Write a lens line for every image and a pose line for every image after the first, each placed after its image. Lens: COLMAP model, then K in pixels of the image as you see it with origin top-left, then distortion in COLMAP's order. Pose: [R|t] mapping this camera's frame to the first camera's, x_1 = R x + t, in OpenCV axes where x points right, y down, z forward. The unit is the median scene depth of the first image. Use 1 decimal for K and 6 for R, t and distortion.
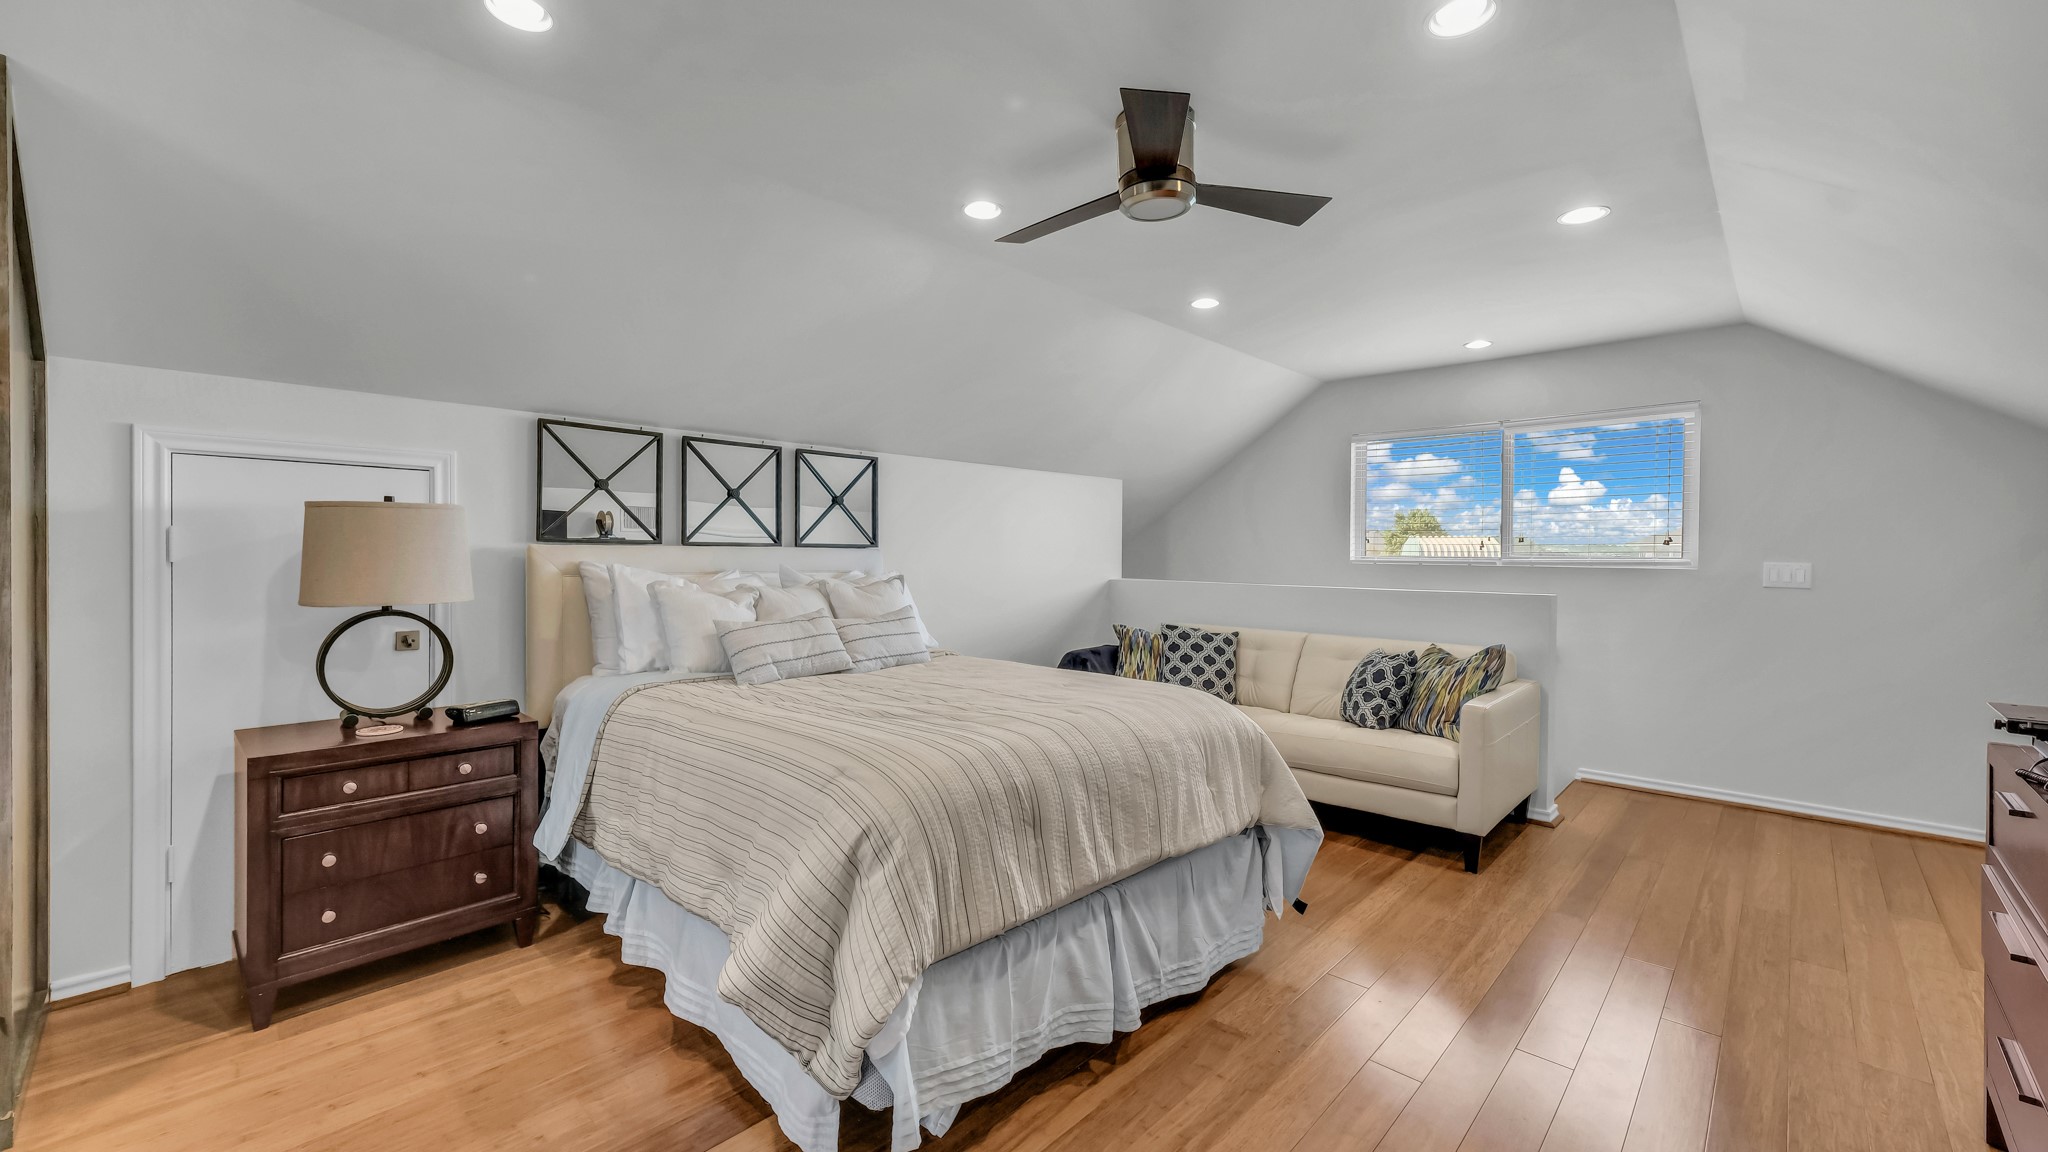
lens RADIAL K [[798.1, 0, 1009.7], [0, 798.1, 543.2], [0, 0, 1]] dist [-0.009742, -0.000059]
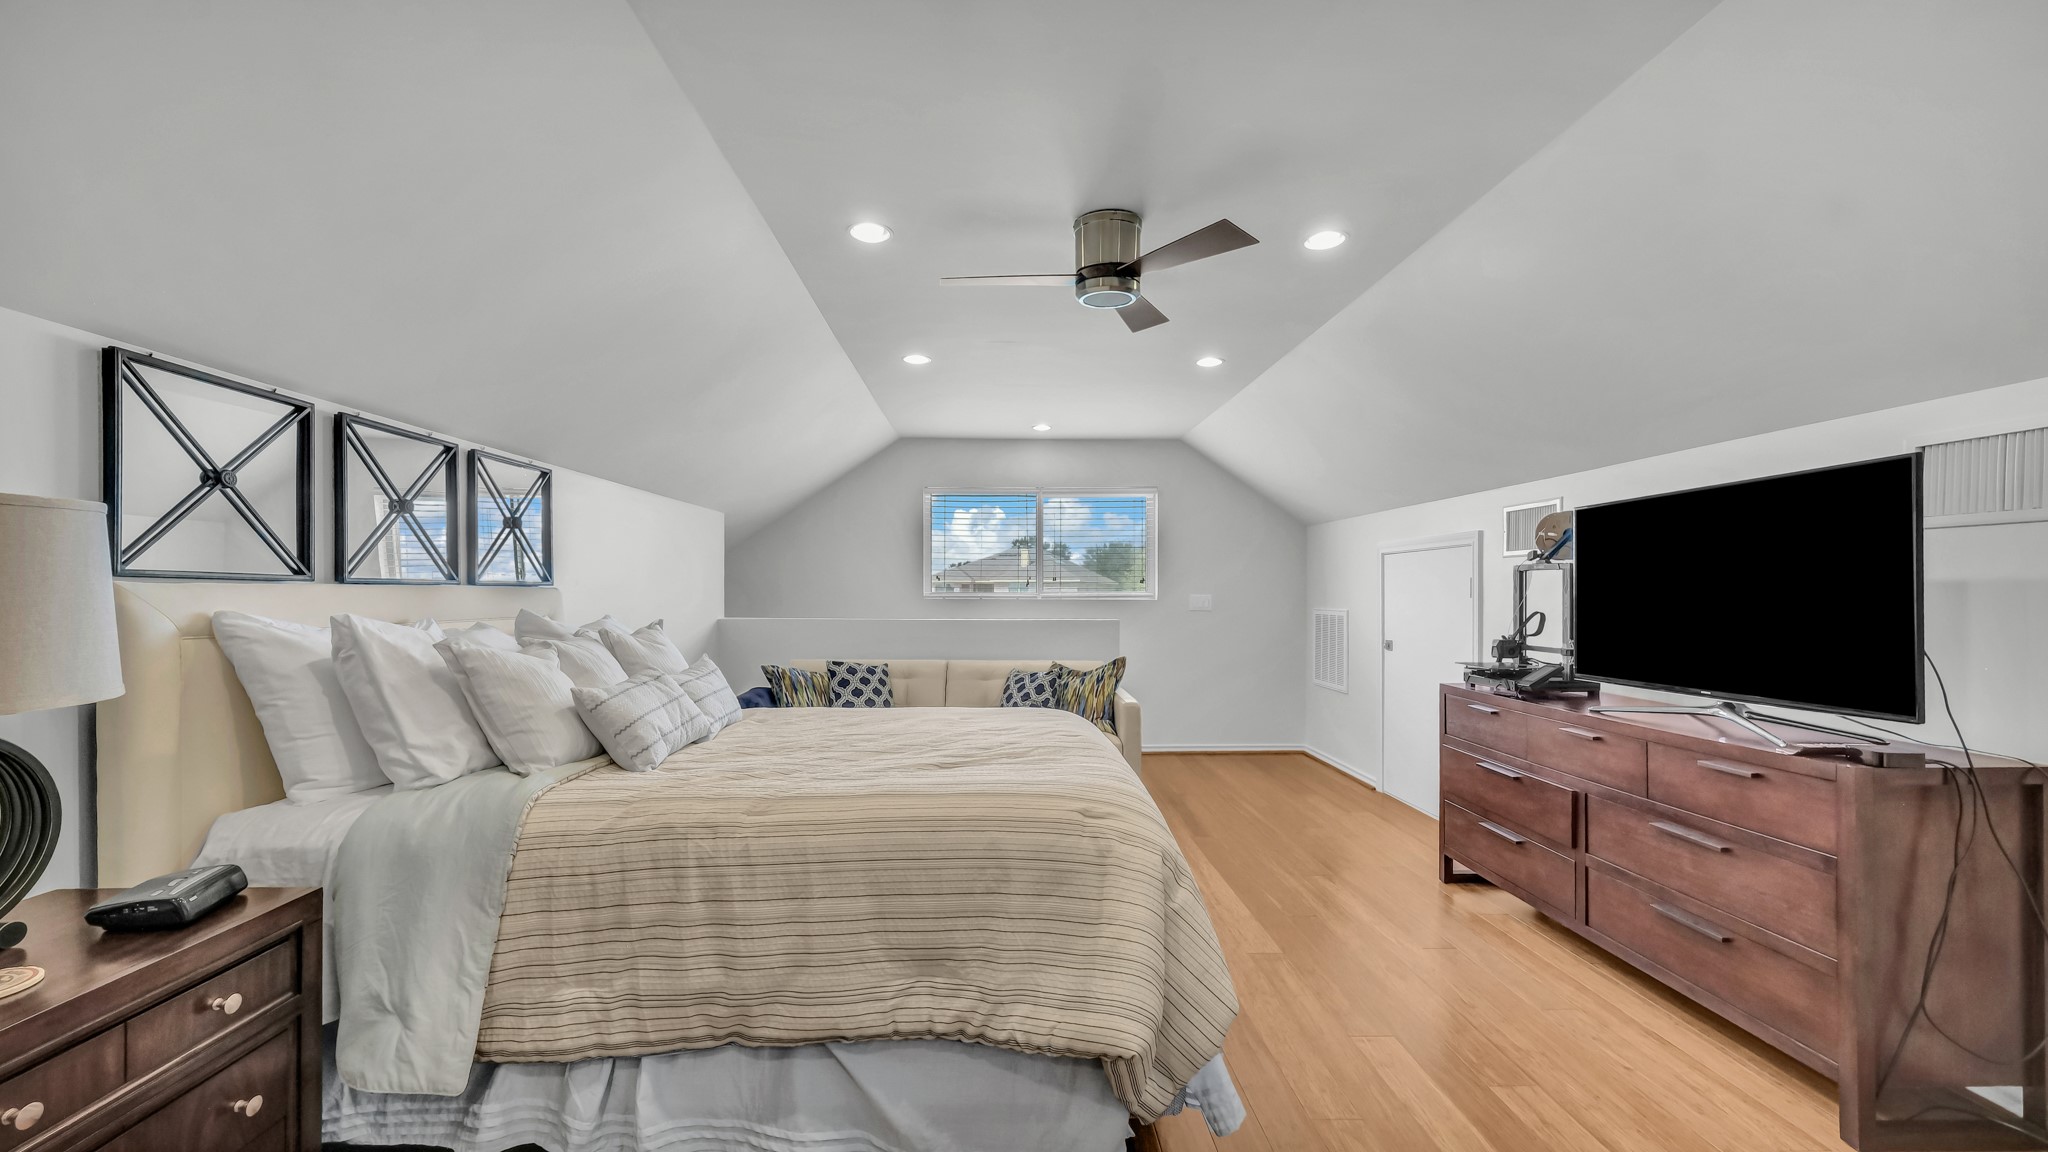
lens RADIAL K [[798.1, 0, 981.3], [0, 798.1, 576.9], [0, 0, 1]] dist [-0.009742, -0.000059]
pose [[0.714479, 0.005803, 0.699633, -0.458036], [-0.003634, 0.999983, -0.004584, -0.001454], [-0.699648, 0.000733, 0.714488, 0.173540]]
